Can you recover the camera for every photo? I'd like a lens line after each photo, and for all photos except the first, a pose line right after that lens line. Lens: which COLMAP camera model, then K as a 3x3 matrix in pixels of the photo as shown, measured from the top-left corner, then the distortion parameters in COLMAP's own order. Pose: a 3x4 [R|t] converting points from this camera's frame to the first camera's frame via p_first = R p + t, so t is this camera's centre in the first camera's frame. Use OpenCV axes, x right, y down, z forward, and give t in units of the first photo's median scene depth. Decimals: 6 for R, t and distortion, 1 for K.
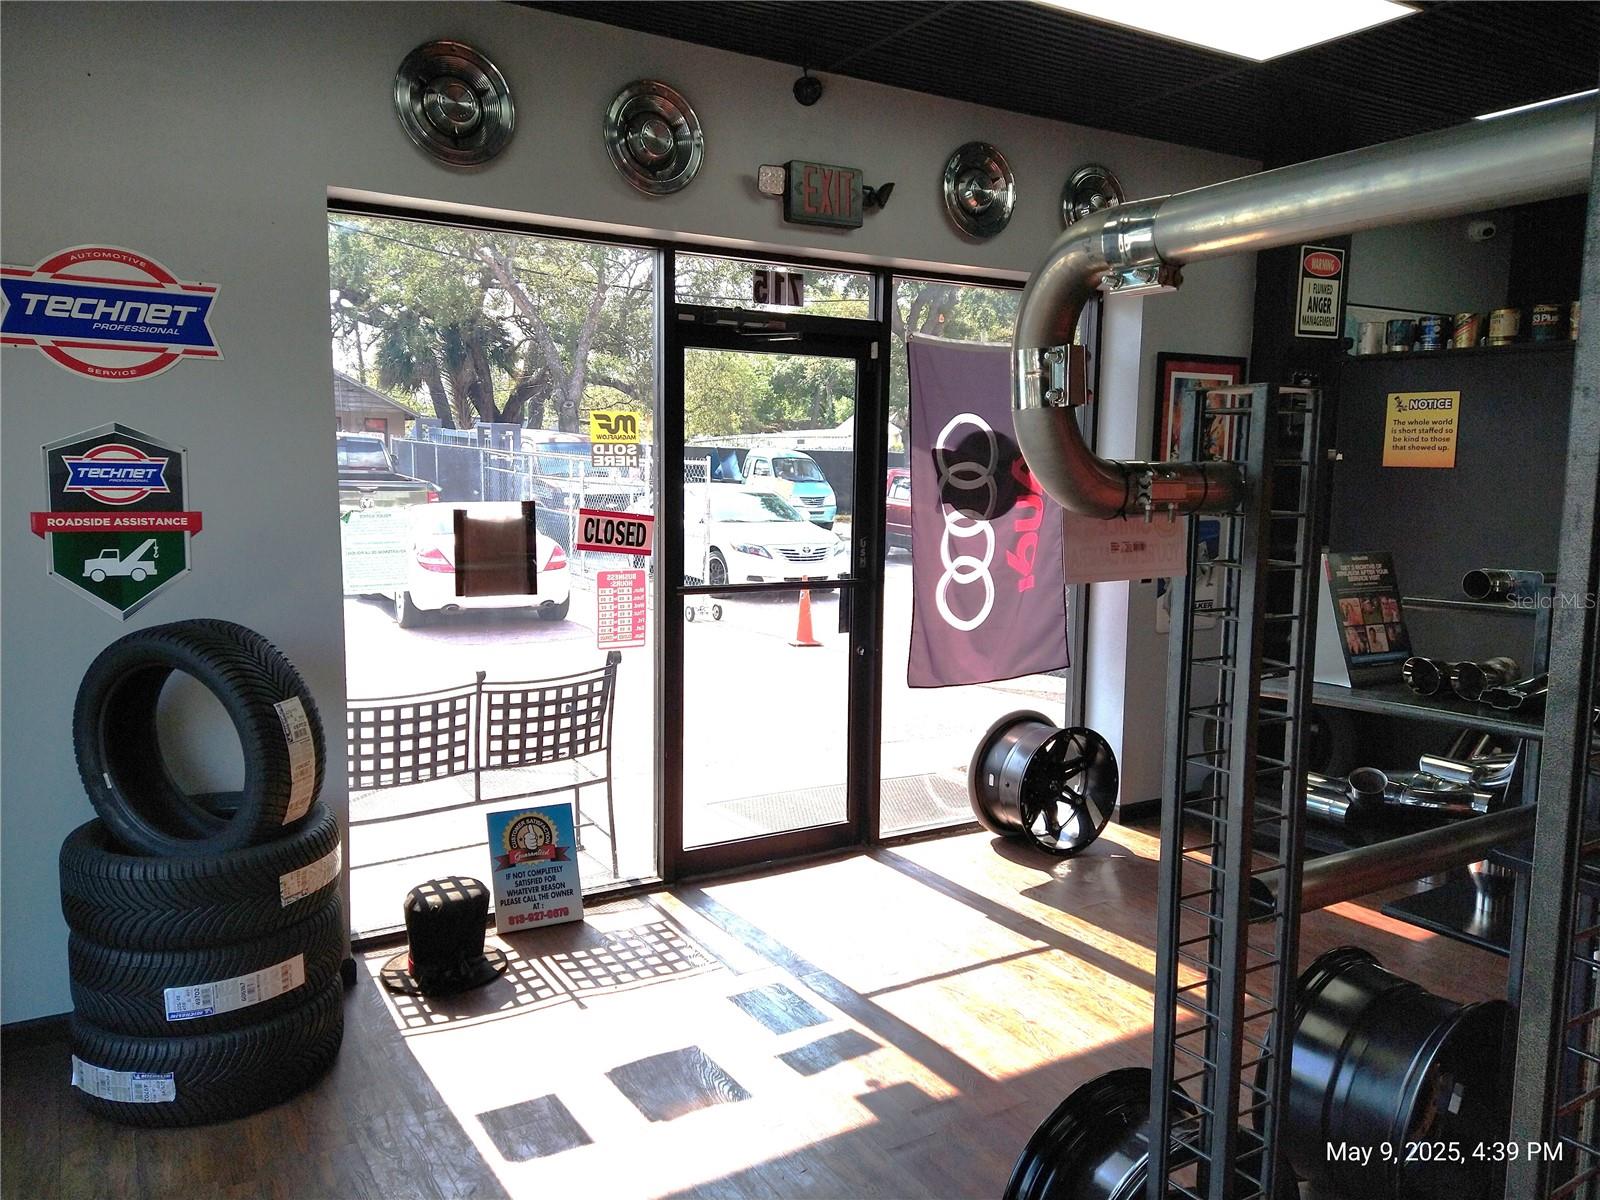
lens RADIAL K [[1180.1, 0, 790.6], [0, 1180.1, 596.0], [0, 0, 1]] dist [0.113056, -0.159507]
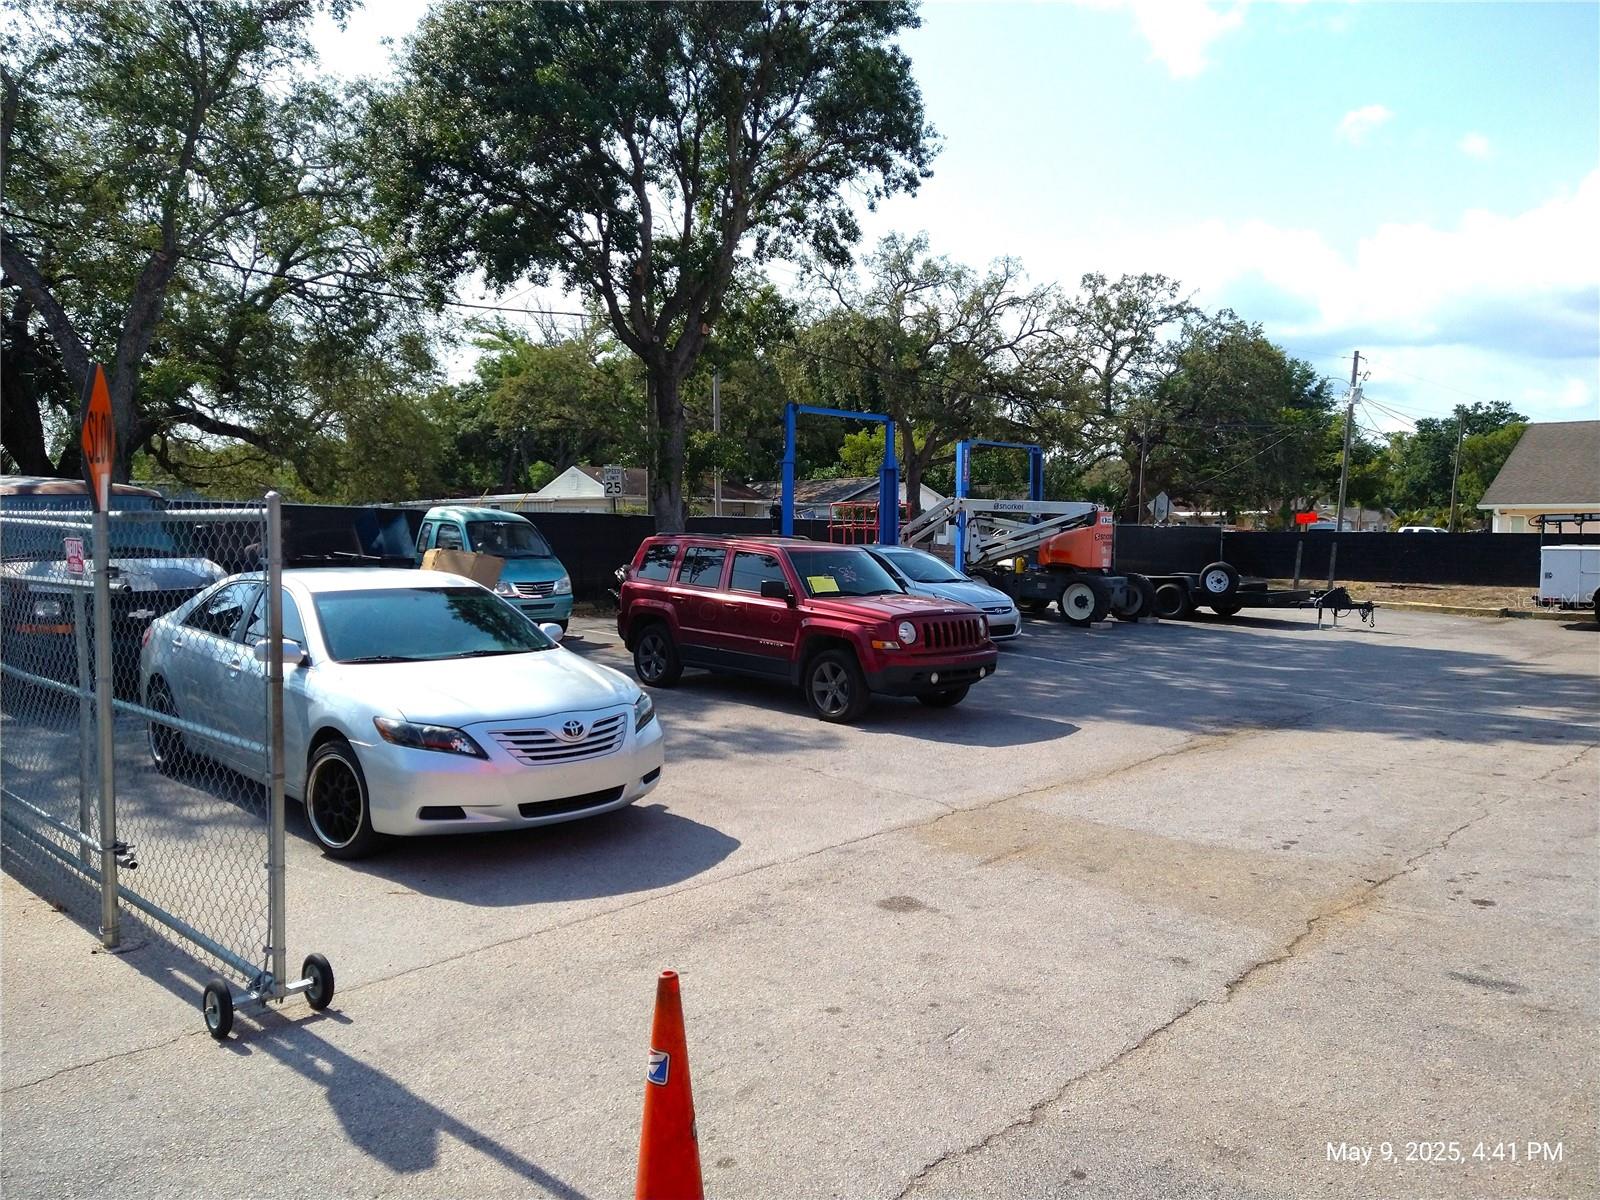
lens RADIAL K [[1180.1, 0, 790.6], [0, 1180.1, 596.0], [0, 0, 1]] dist [0.113056, -0.159507]
pose [[0.966879, -0.025223, 0.253987, -0.009442], [0.040216, 0.997730, -0.054012, -0.032997], [-0.252048, 0.062438, 0.965698, 0.318974]]
